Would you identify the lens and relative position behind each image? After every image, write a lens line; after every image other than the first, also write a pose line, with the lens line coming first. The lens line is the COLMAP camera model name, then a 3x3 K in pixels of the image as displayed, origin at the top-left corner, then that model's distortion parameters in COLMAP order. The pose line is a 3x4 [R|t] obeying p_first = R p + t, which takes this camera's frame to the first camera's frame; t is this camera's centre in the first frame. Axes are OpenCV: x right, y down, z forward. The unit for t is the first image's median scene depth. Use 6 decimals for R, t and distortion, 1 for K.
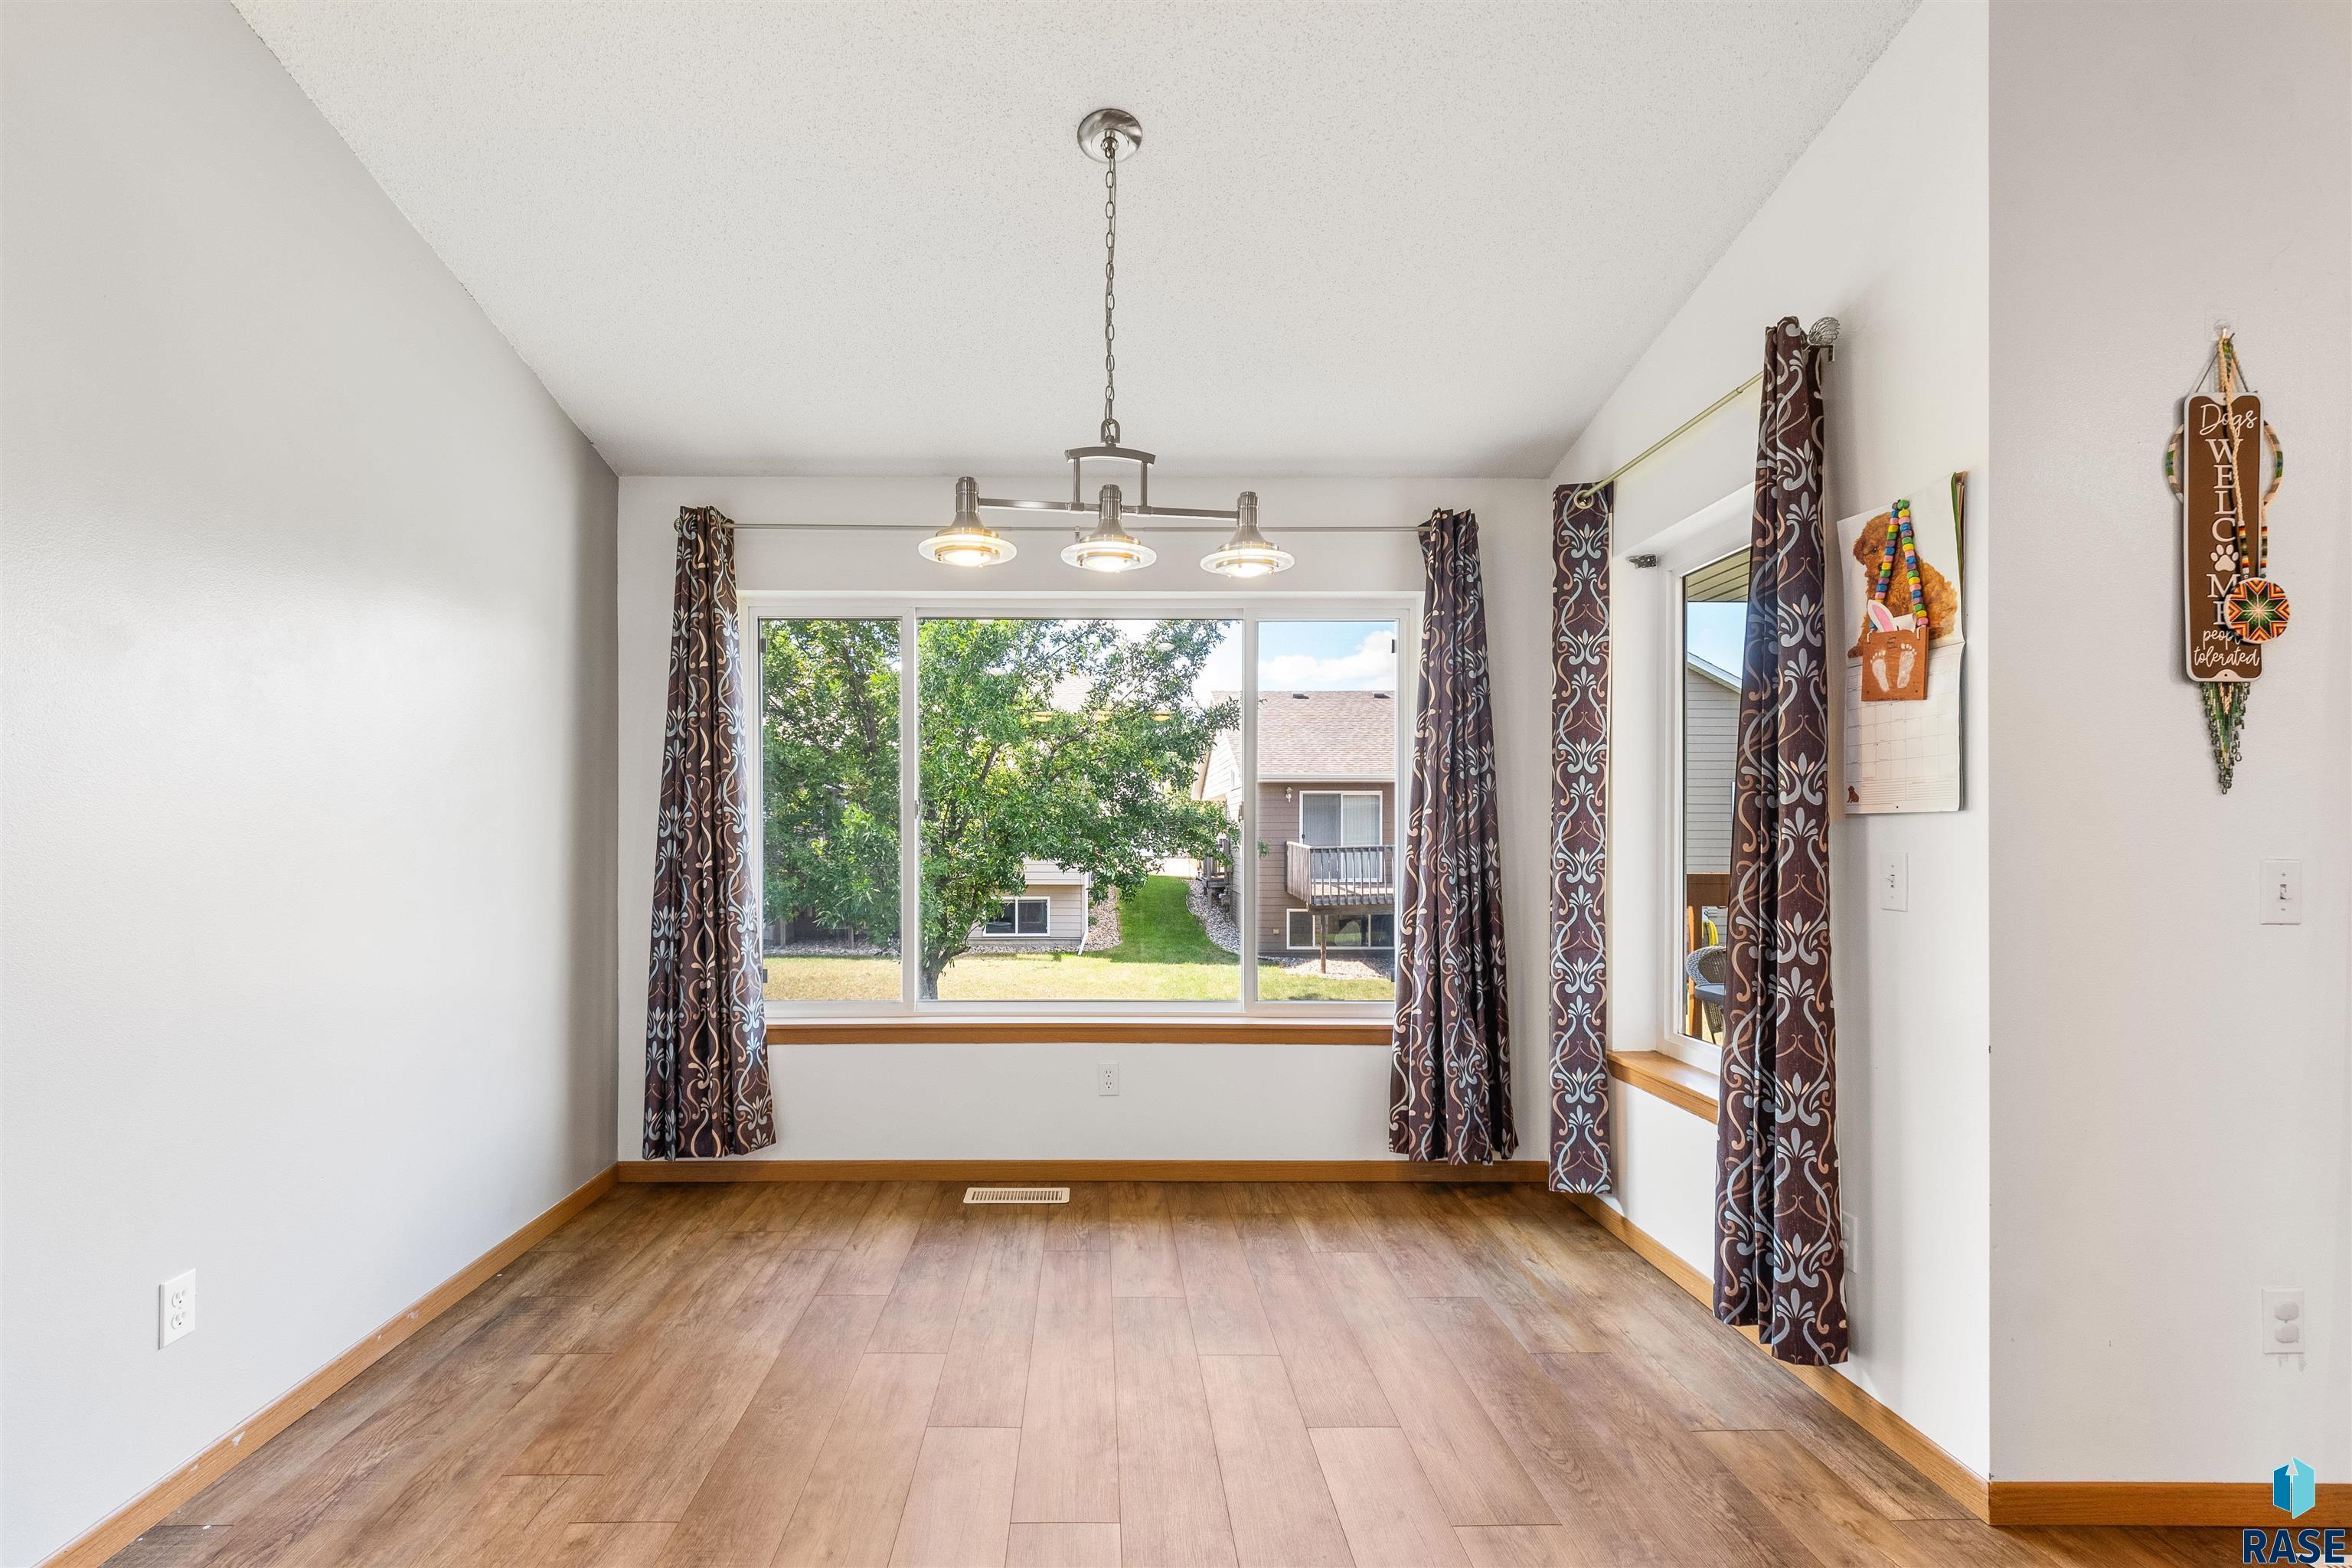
lens RADIAL K [[1070.2, 0, 1100.0], [0, 1070.2, 829.4], [0, 0, 1]] dist [0.001571, -0.005356]
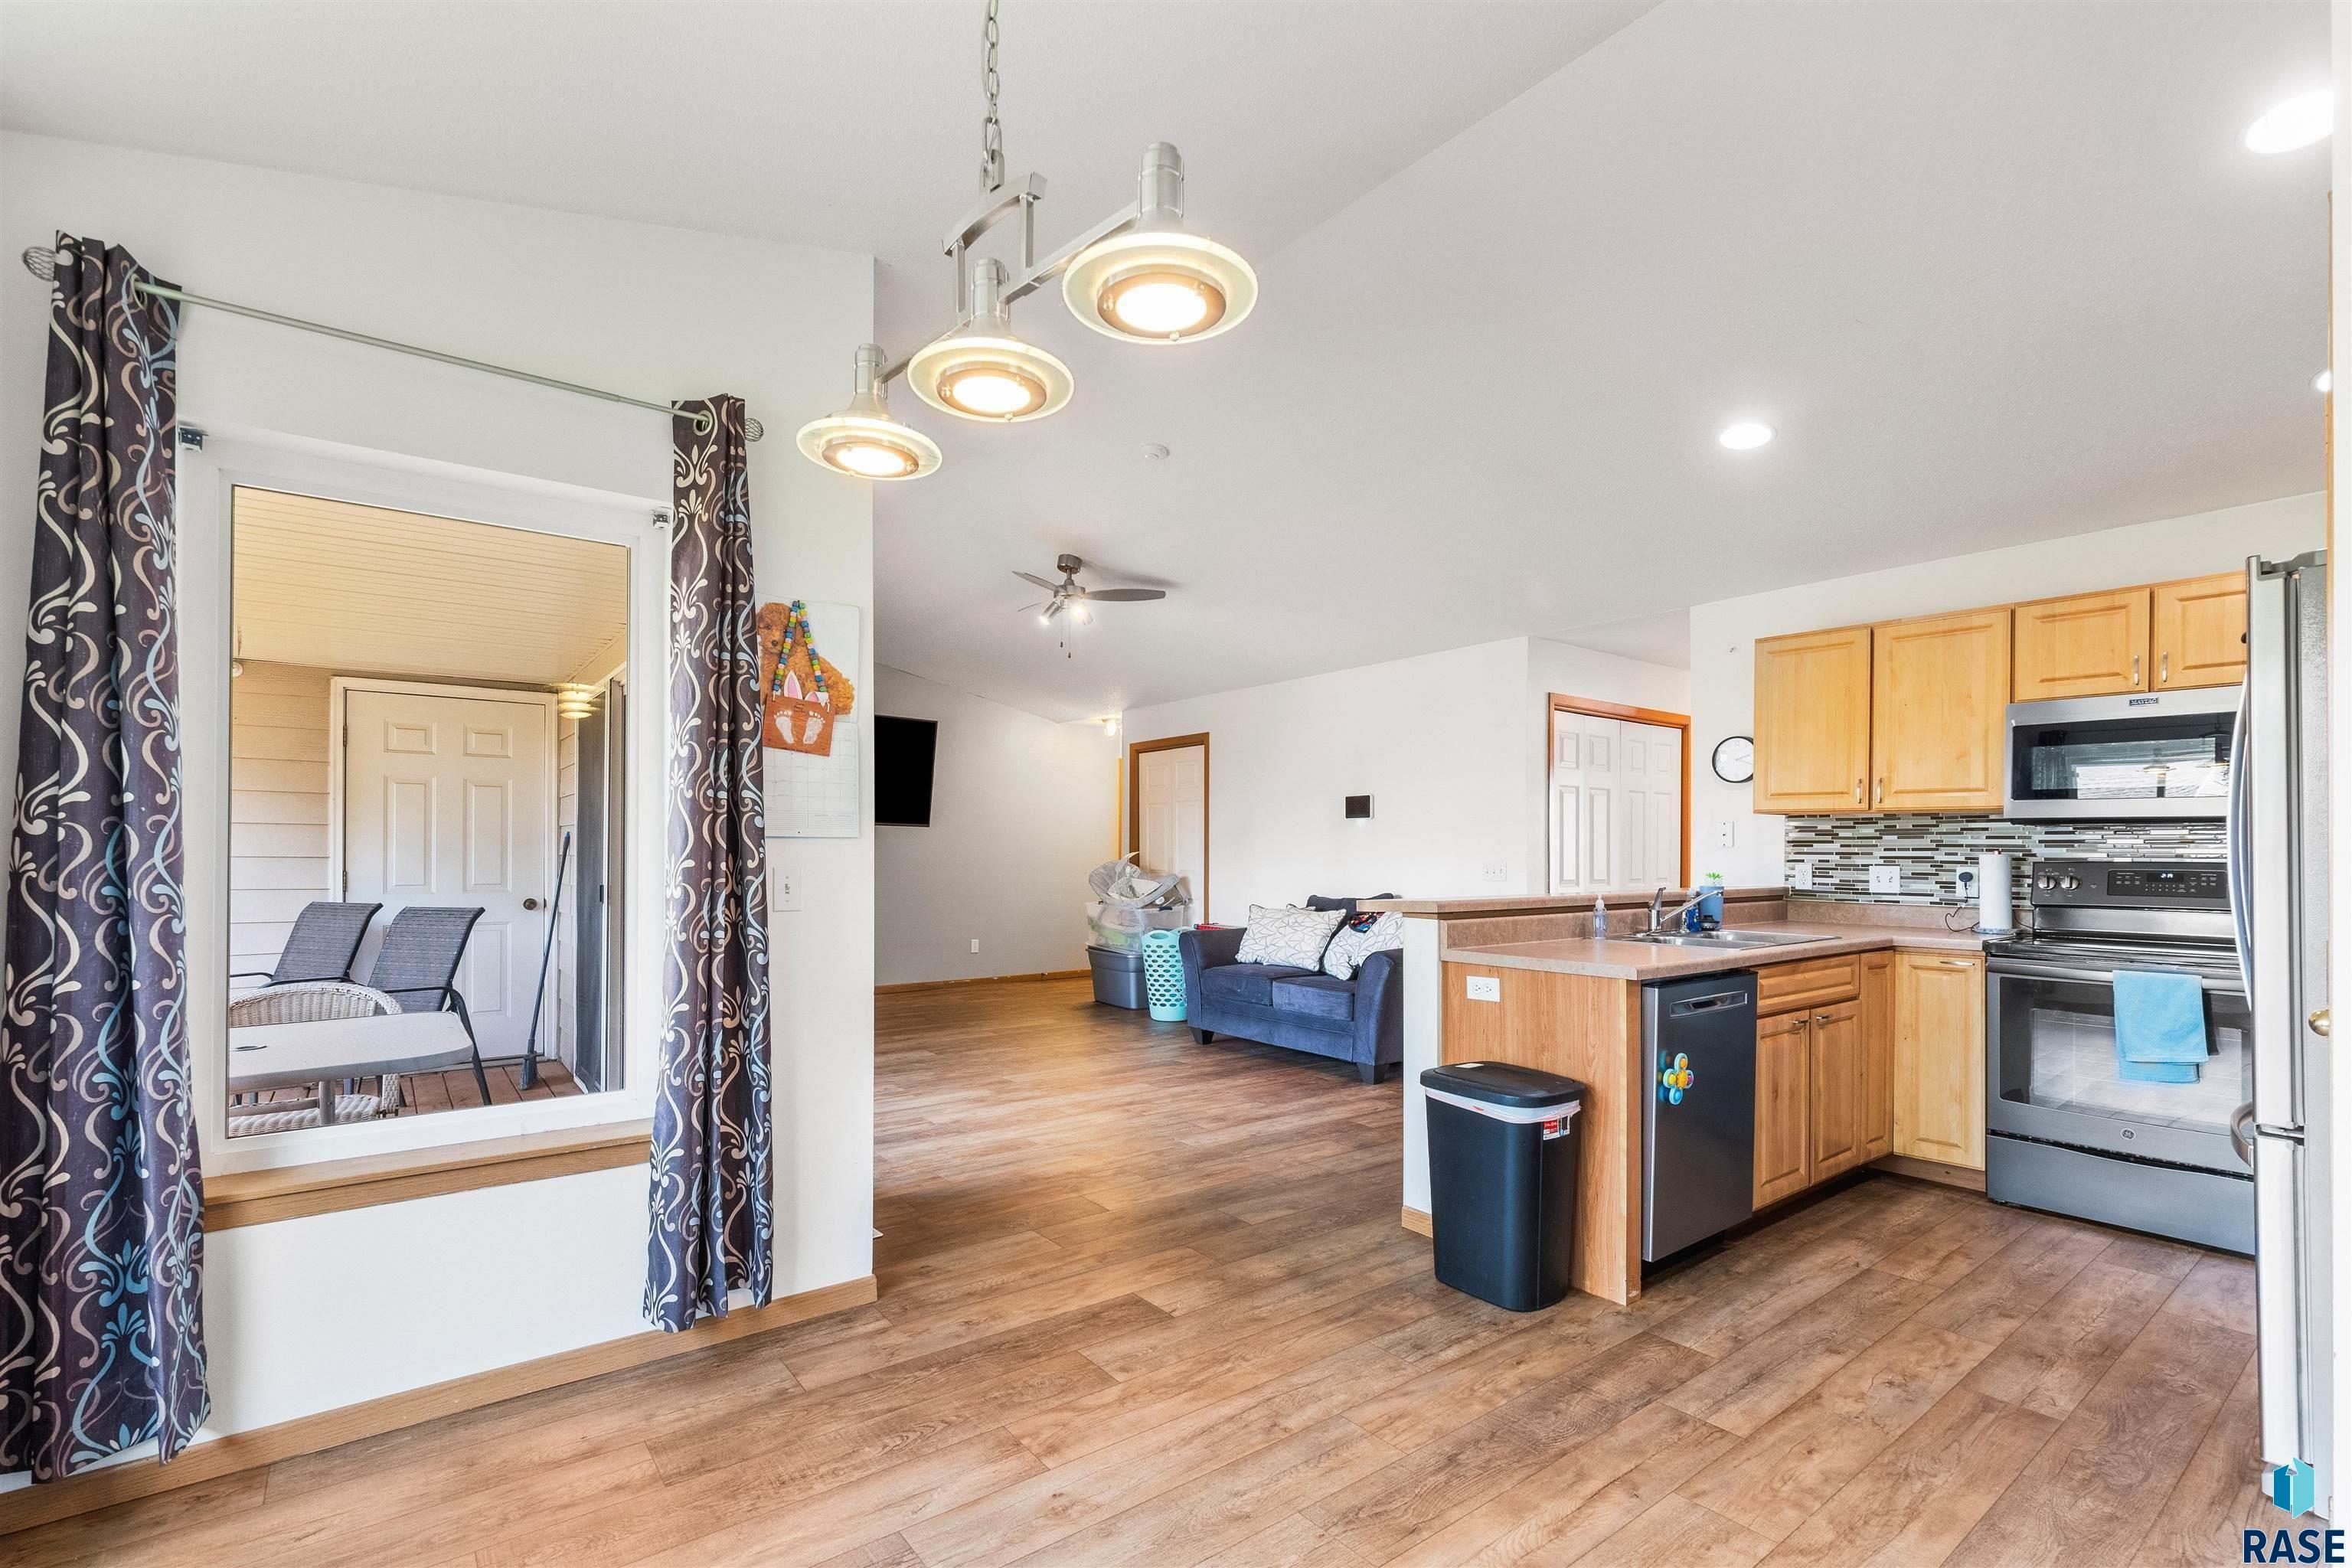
lens RADIAL K [[1055.6, 0, 1164.4], [0, 1055.6, 842.0], [0, 0, 1]] dist [-0.000930, -0.006746]
pose [[-0.599093, 0.001825, 0.800677, -0.383568], [-0.007507, 0.999941, -0.007896, -0.001633], [-0.800644, -0.010741, -0.599044, 0.955848]]
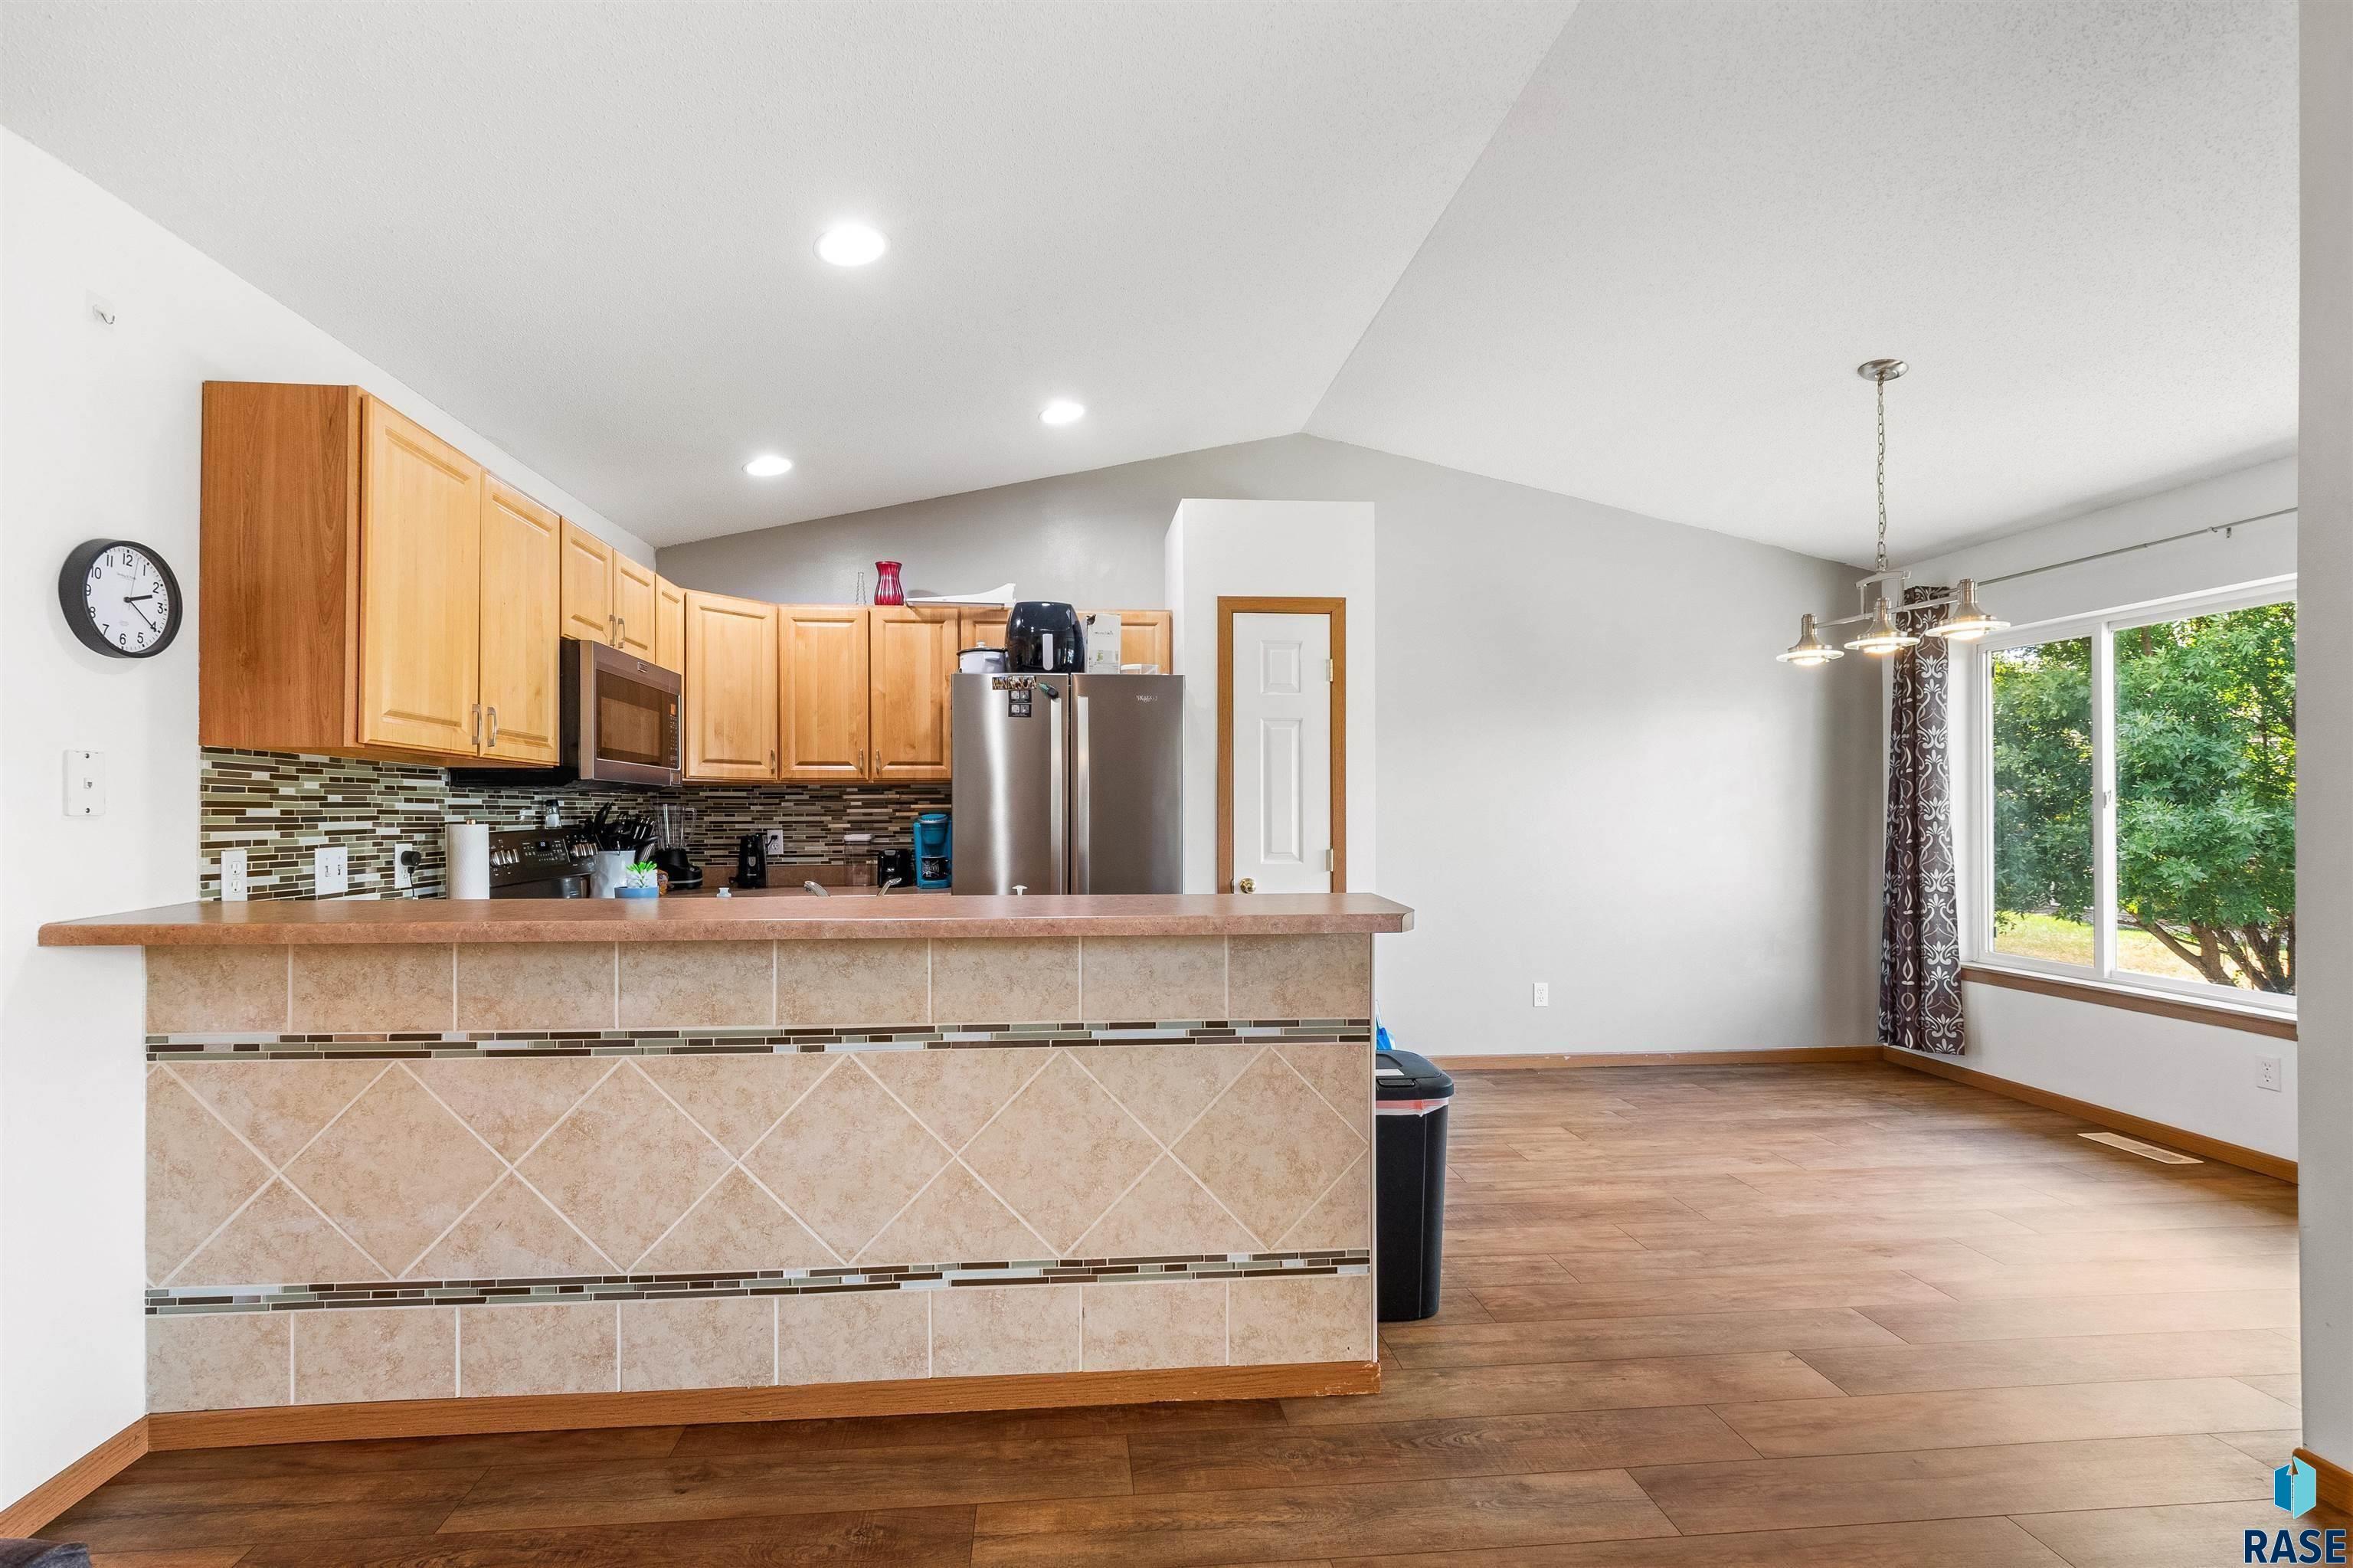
lens RADIAL K [[1065.9, 0, 1139.9], [0, 1065.9, 804.2], [0, 0, 1]] dist [0.001679, -0.007788]
pose [[0.080564, -0.008387, -0.996714, 1.087946], [0.004767, 0.999956, -0.008029, -0.012058], [0.996738, -0.004104, 0.080601, -0.139993]]
